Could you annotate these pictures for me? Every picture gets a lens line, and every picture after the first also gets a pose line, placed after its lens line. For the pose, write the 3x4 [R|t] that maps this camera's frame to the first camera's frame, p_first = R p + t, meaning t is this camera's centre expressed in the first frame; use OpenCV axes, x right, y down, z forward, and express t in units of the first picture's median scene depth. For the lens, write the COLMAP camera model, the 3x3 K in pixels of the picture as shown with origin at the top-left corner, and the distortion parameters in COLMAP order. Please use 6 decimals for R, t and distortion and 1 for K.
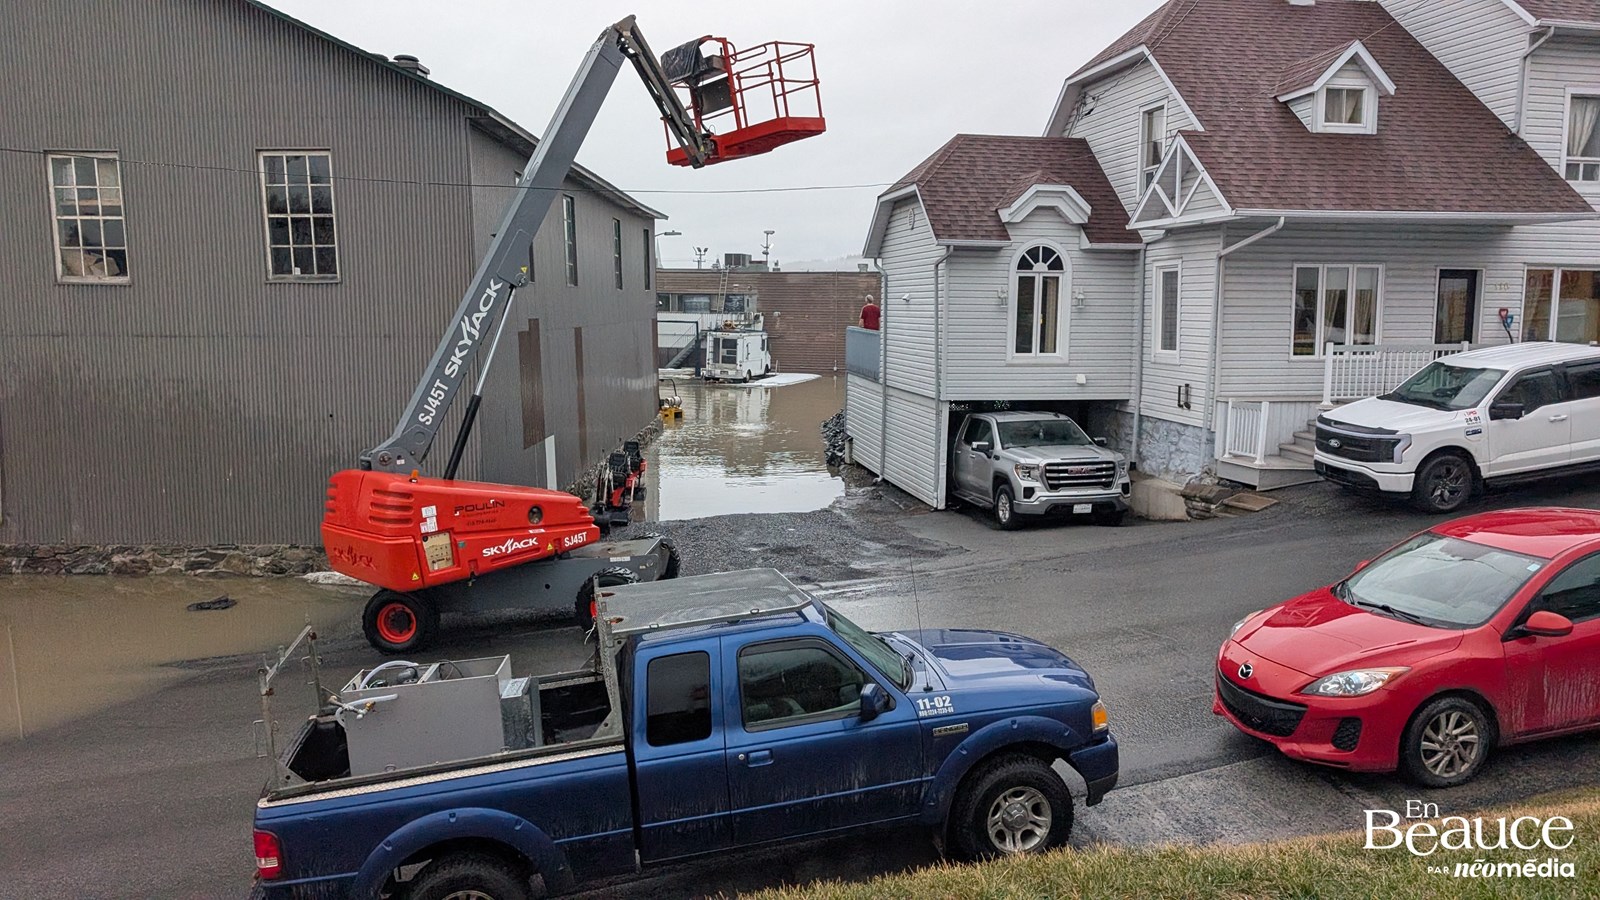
lens RADIAL K [[1144.5, 0, 797.5], [0, 1144.5, 443.9], [0, 0, 1]] dist [0.057944, -0.073006]
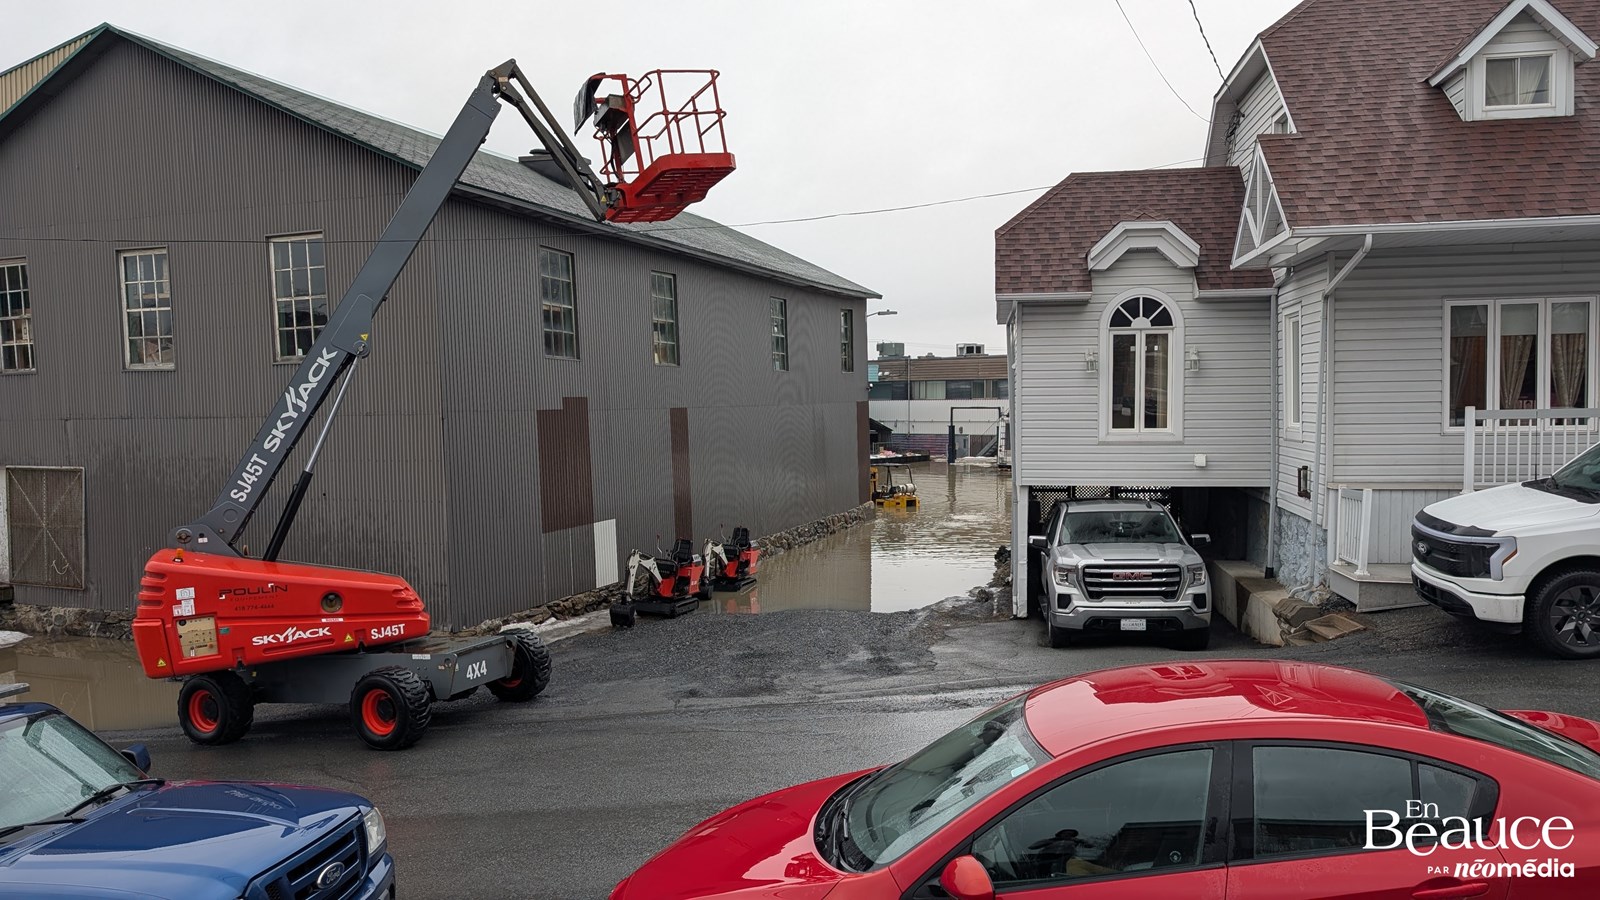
lens RADIAL K [[1146.2, 0, 785.8], [0, 1146.2, 471.3], [0, 0, 1]] dist [0.038092, -0.029014]
pose [[0.939296, 0.003486, -0.343089, 0.294995], [-0.022530, 0.998417, -0.051538, -0.001872], [0.342366, 0.056139, 0.937888, 0.181826]]
